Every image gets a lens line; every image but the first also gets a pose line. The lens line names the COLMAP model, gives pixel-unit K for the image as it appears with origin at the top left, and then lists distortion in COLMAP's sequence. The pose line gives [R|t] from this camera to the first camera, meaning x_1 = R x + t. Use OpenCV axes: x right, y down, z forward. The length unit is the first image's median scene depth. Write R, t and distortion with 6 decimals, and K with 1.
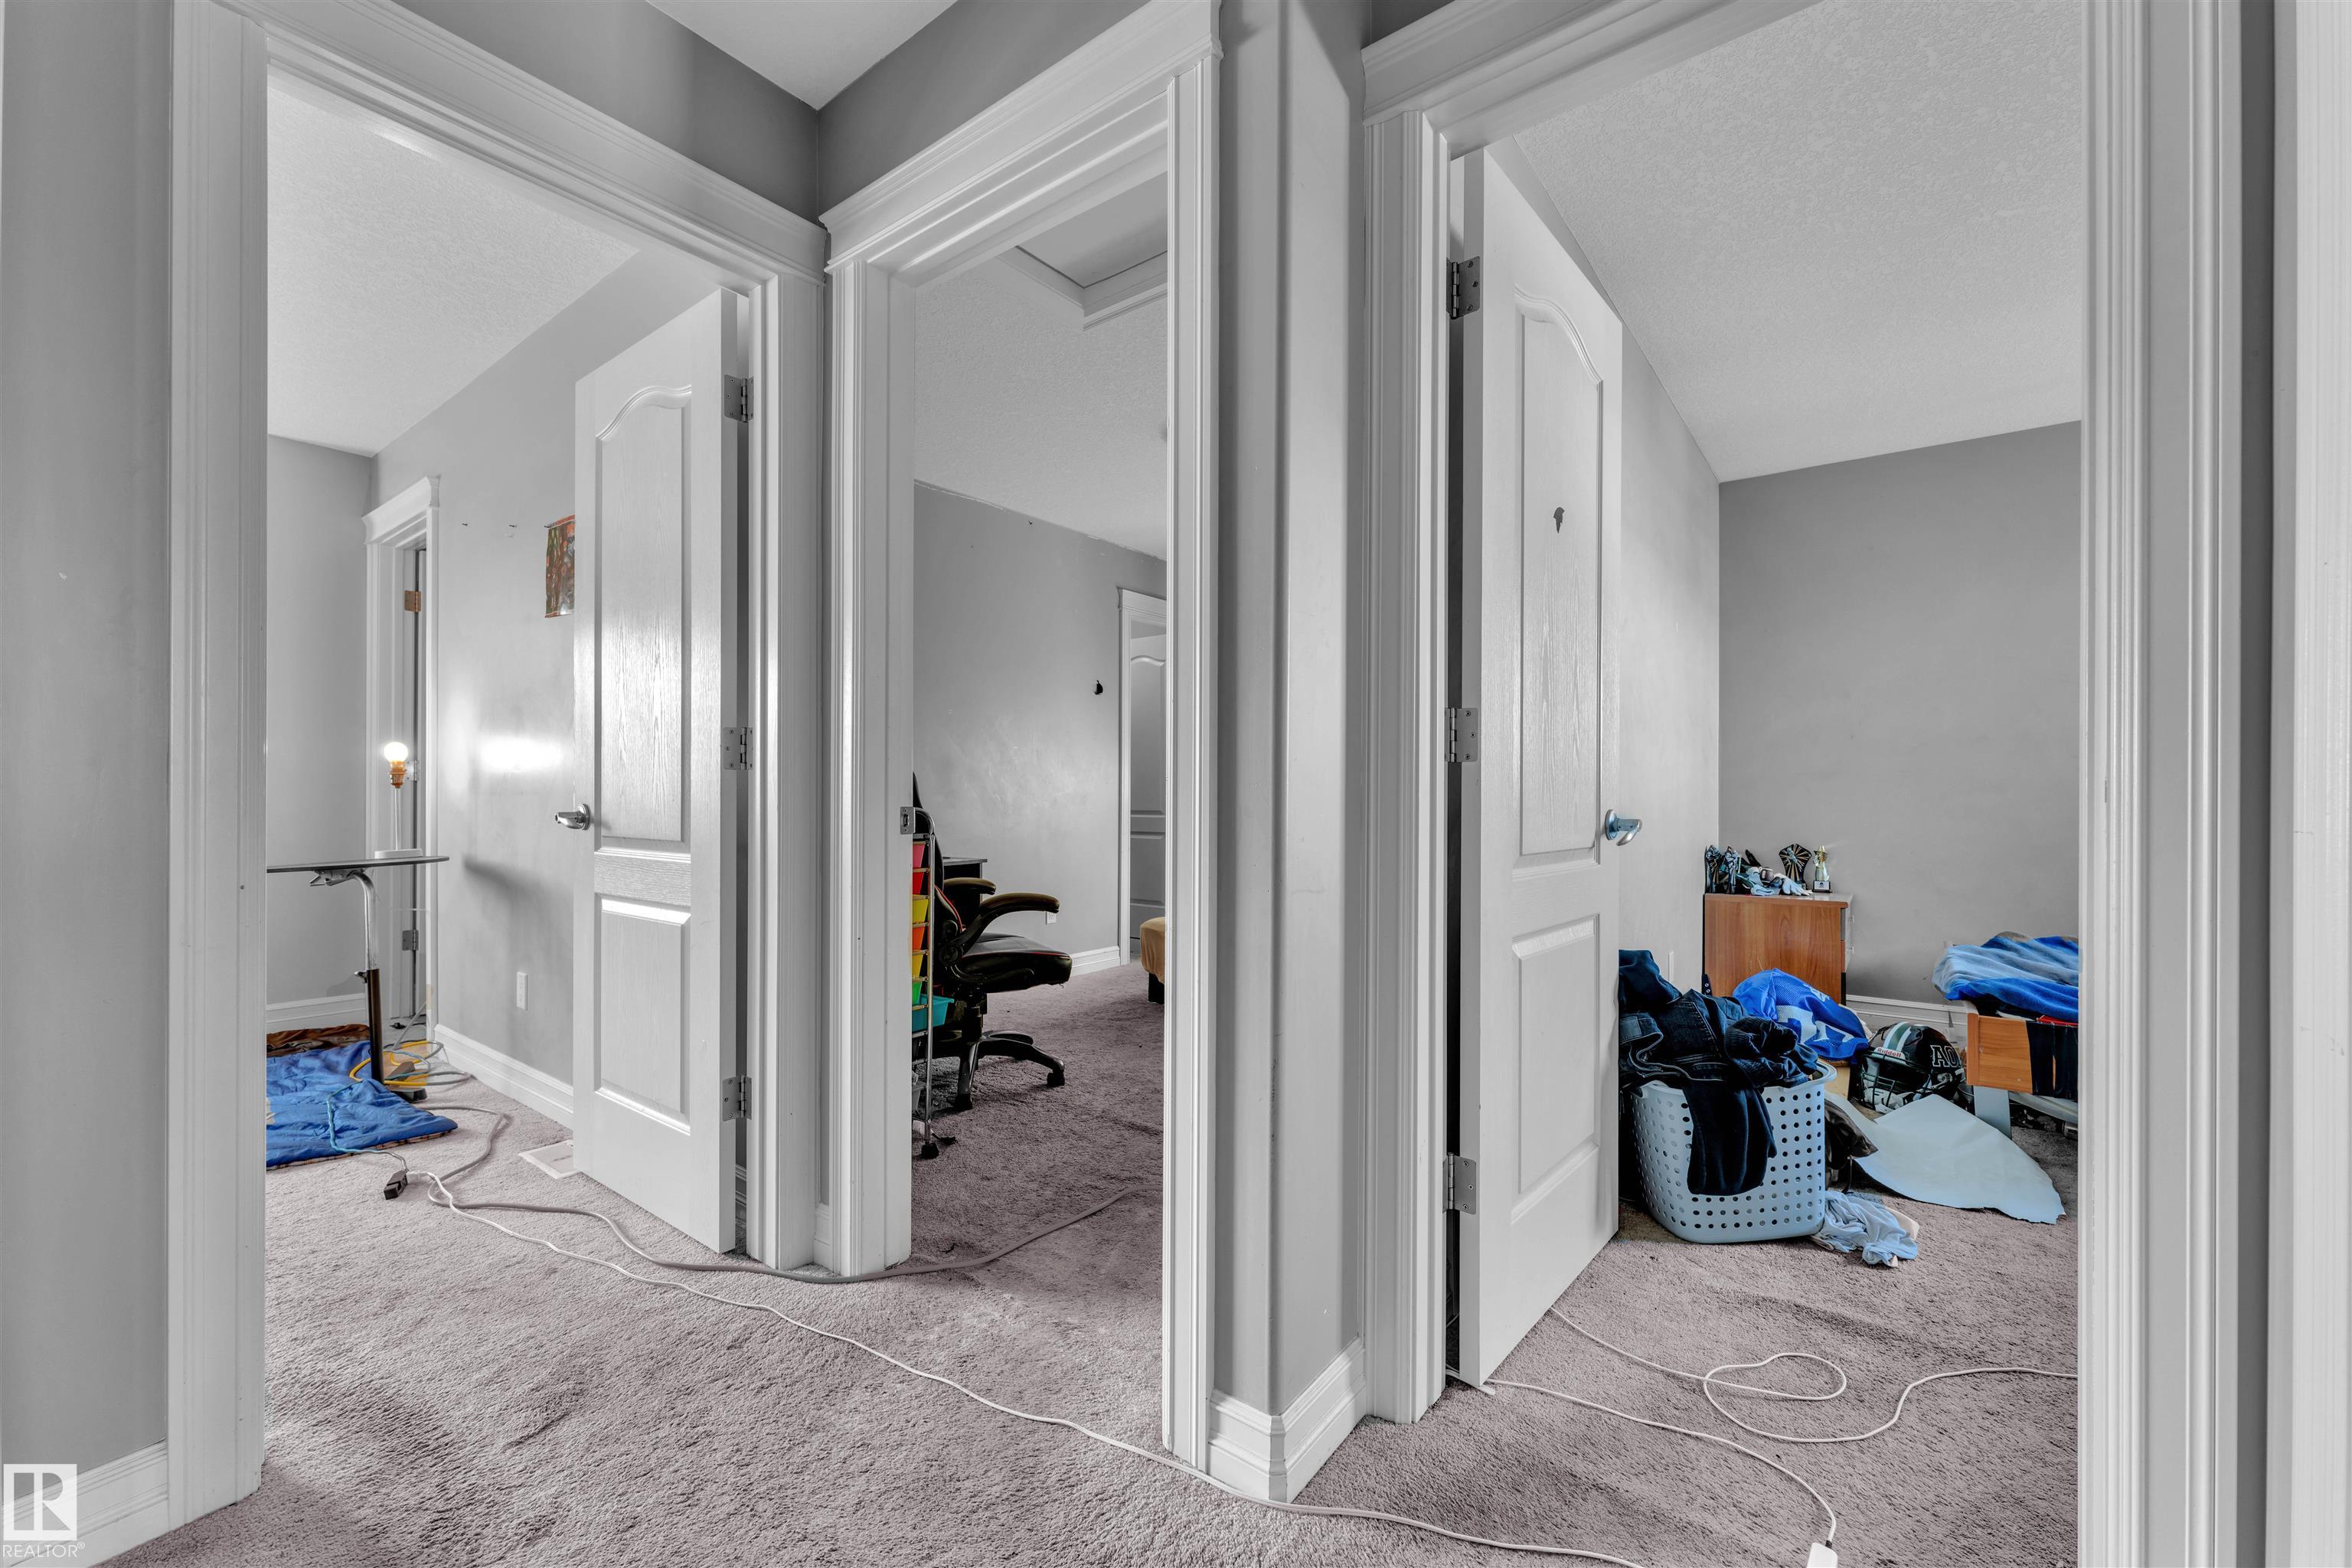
lens RADIAL K [[945.3, 0, 1178.6], [0, 945.3, 793.7], [0, 0, 1]] dist [-0.001253, -0.000104]
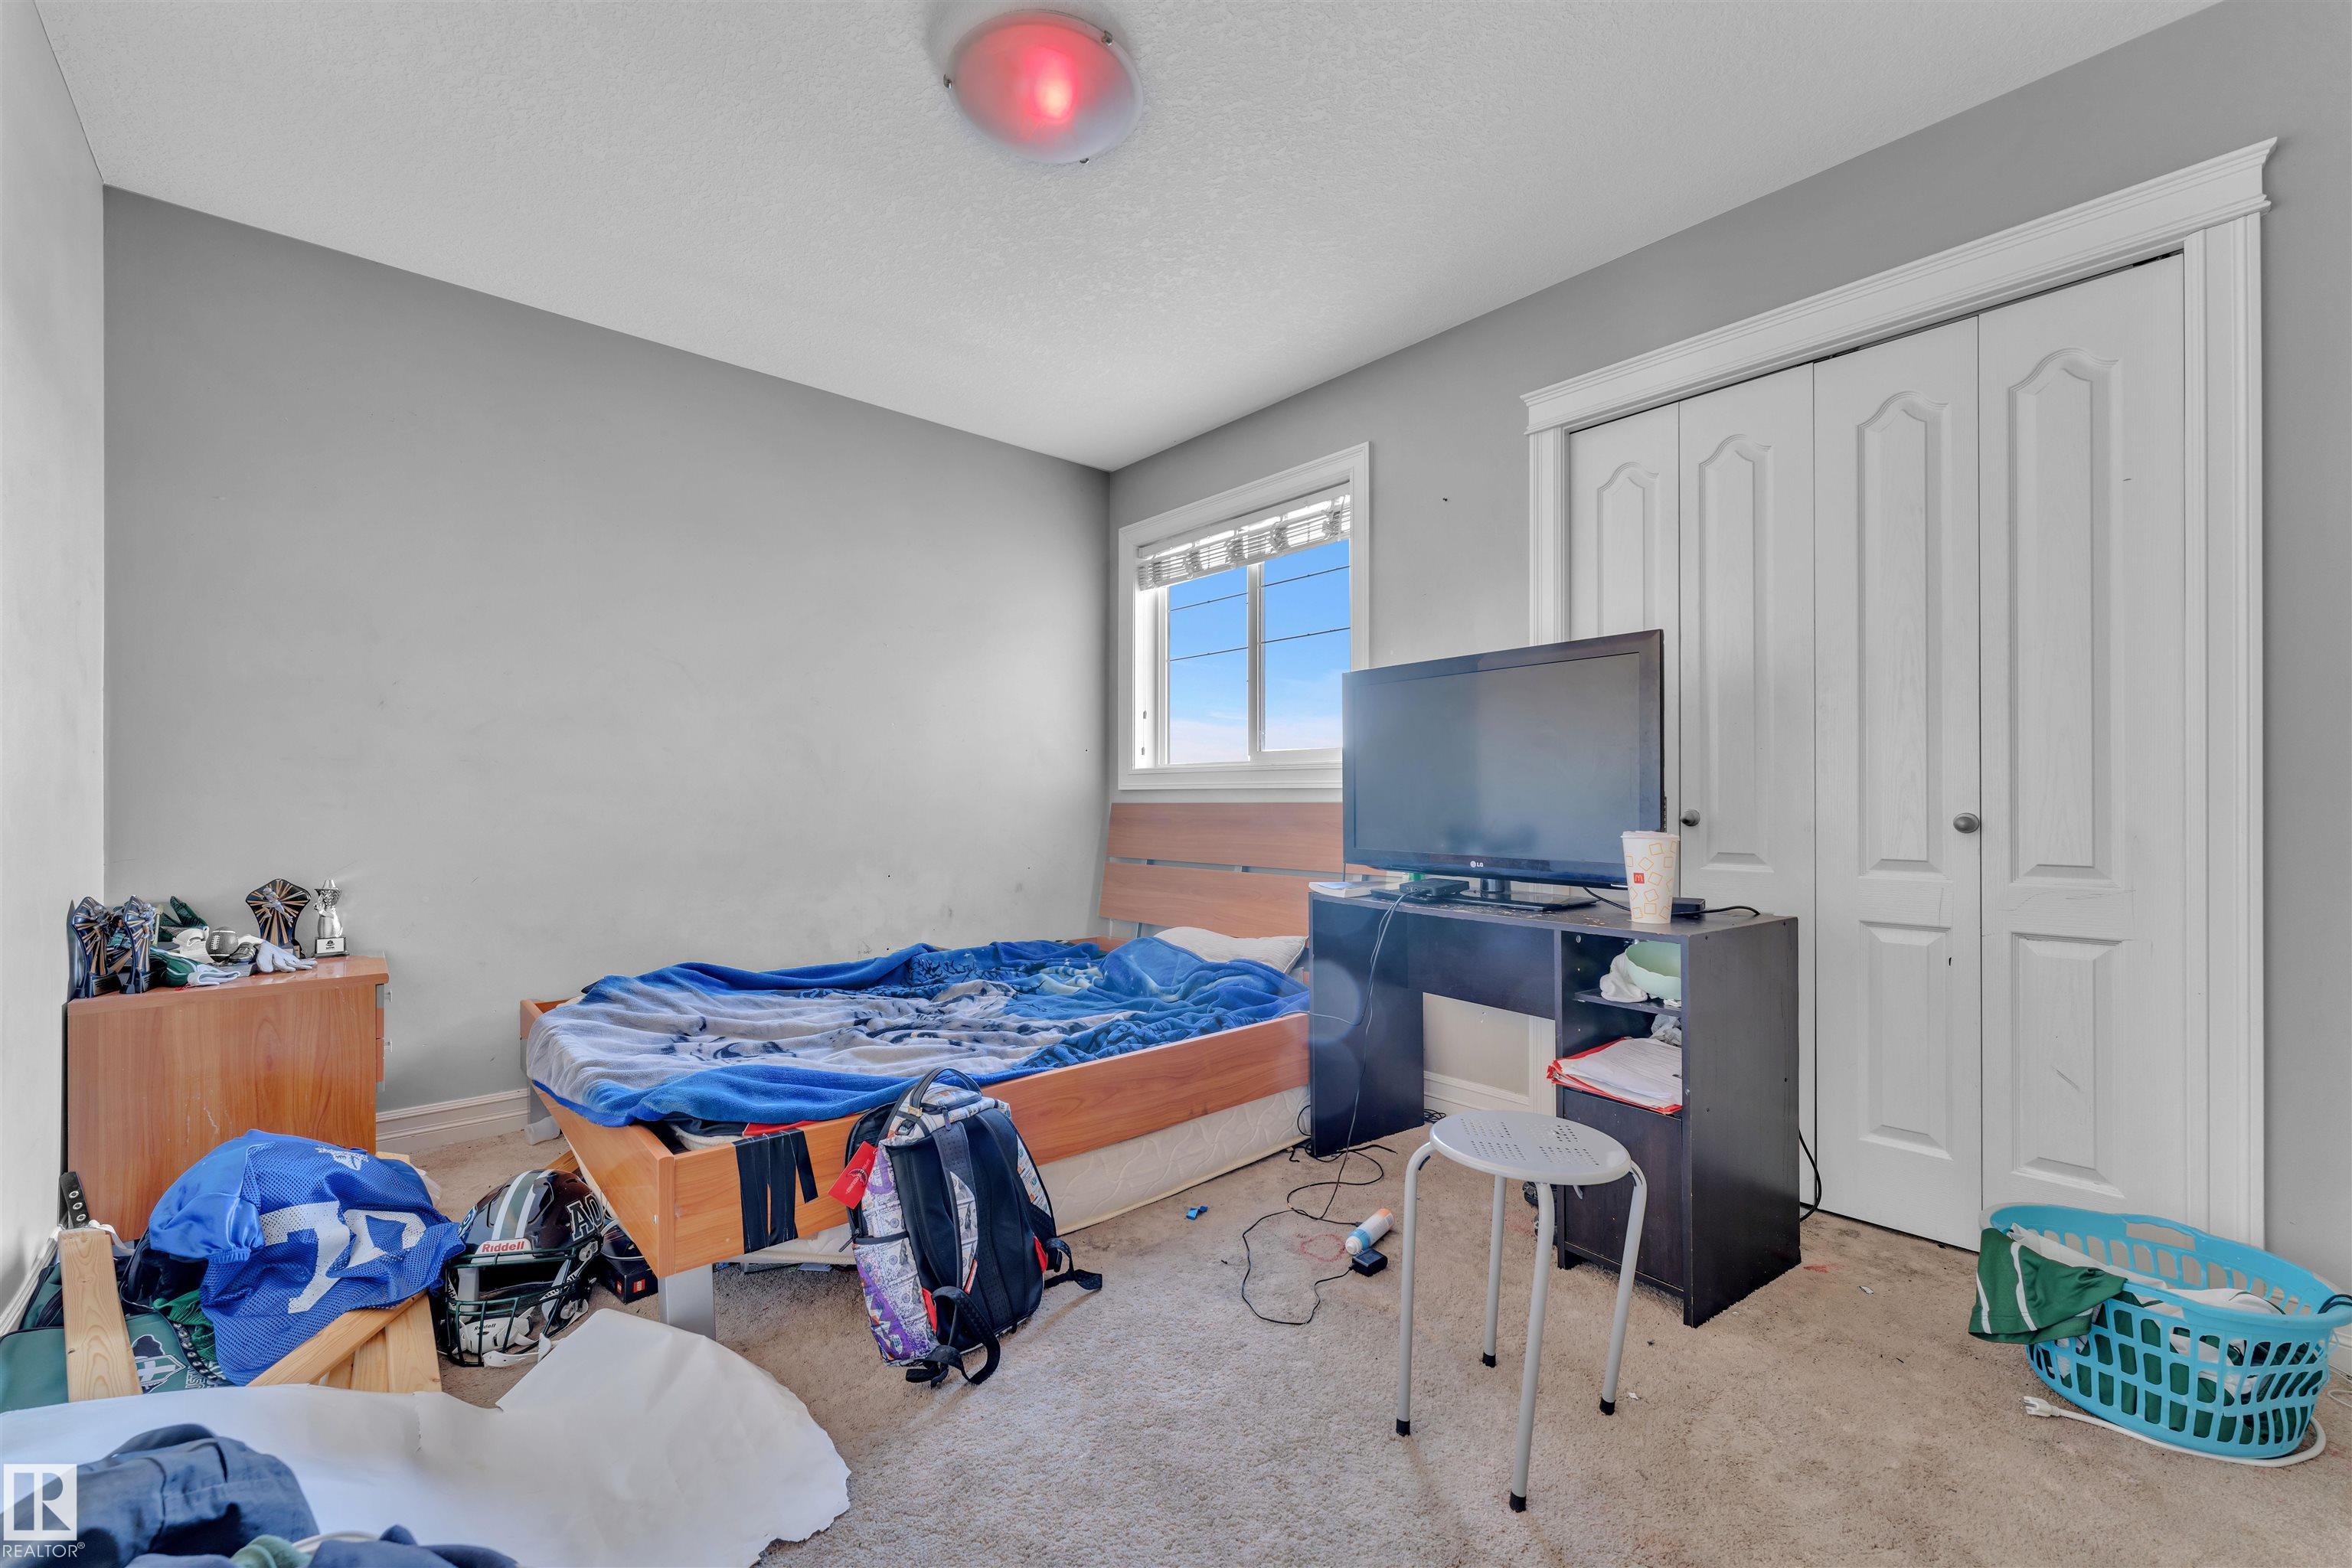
lens RADIAL K [[945.3, 0, 1178.6], [0, 945.3, 793.7], [0, 0, 1]] dist [-0.001253, -0.000104]
pose [[0.194363, -0.001509, 0.980928, 0.200581], [-0.001456, 0.999997, 0.001826, -0.001537], [-0.980928, -0.001783, 0.194361, 0.360962]]
